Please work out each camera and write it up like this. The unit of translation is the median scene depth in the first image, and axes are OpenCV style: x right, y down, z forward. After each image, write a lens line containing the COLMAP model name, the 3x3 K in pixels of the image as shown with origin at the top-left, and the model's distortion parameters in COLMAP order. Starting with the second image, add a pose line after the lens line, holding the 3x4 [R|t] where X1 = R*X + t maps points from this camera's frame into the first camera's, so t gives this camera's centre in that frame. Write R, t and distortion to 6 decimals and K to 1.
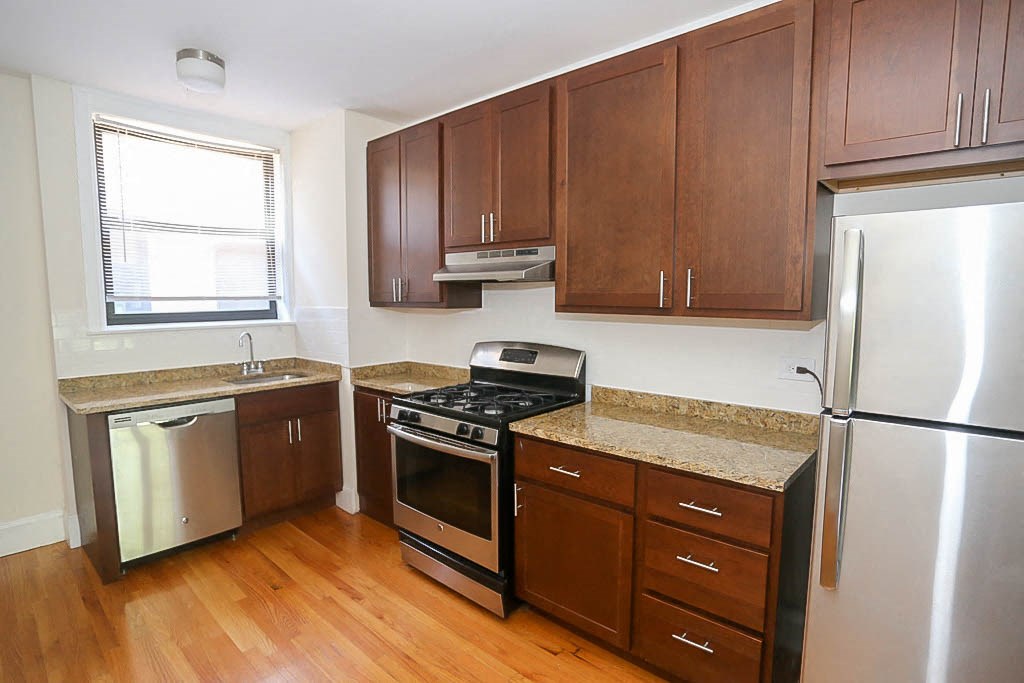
lens RADIAL K [[535.3, 0, 507.7], [0, 535.3, 343.5], [0, 0, 1]] dist [0.005080, 0.001259]
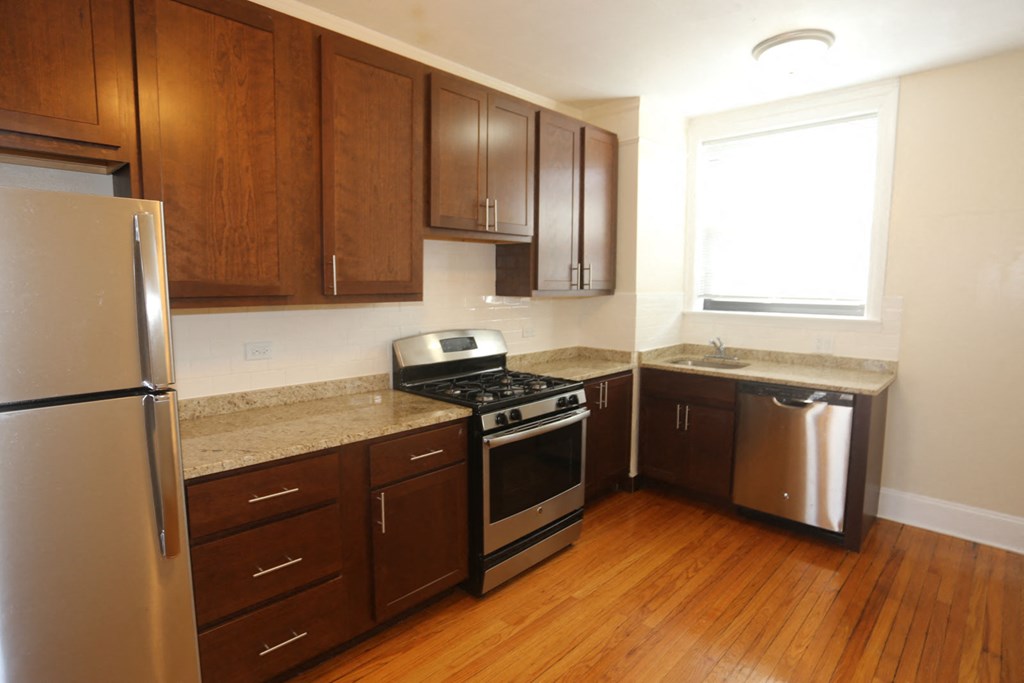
lens RADIAL K [[535.3, 0, 508.4], [0, 535.3, 340.8], [0, 0, 1]] dist [0.005080, 0.001259]
pose [[0.020199, -0.106384, 0.994120, -1.099278], [0.097797, 0.989765, 0.103931, -0.088556], [-0.995001, 0.095123, 0.030396, 0.985042]]
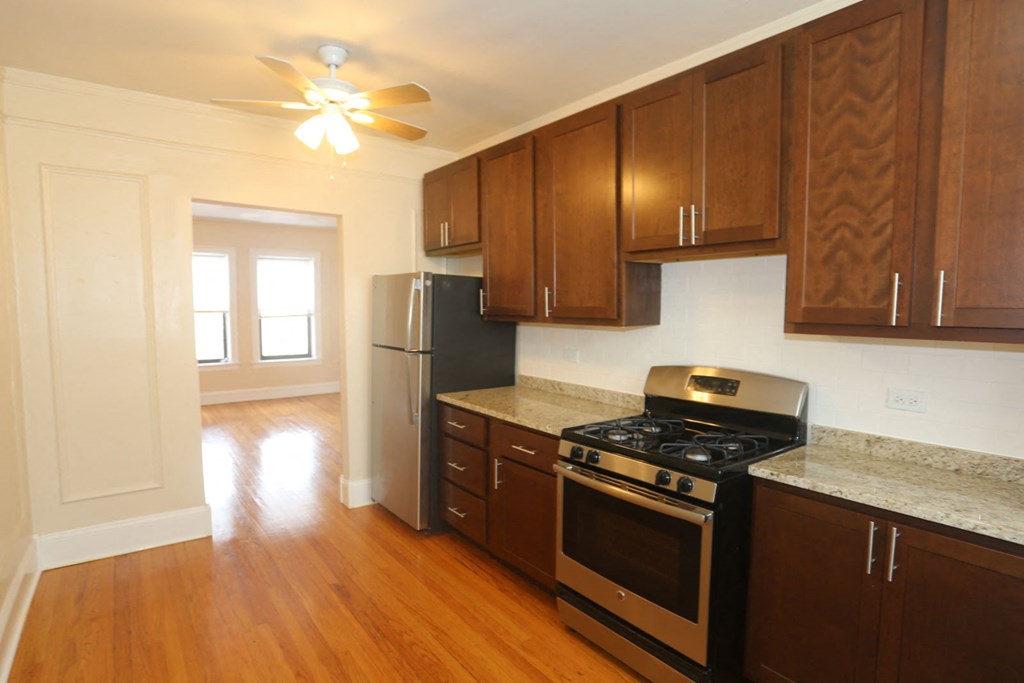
lens RADIAL K [[535.3, 0, 508.8], [0, 535.3, 343.8], [0, 0, 1]] dist [0.005080, 0.001259]
pose [[0.986438, 0.015636, -0.163387, -0.168460], [-0.020146, 0.999459, -0.025983, -0.012709], [0.162892, 0.028922, 0.986220, 0.160252]]
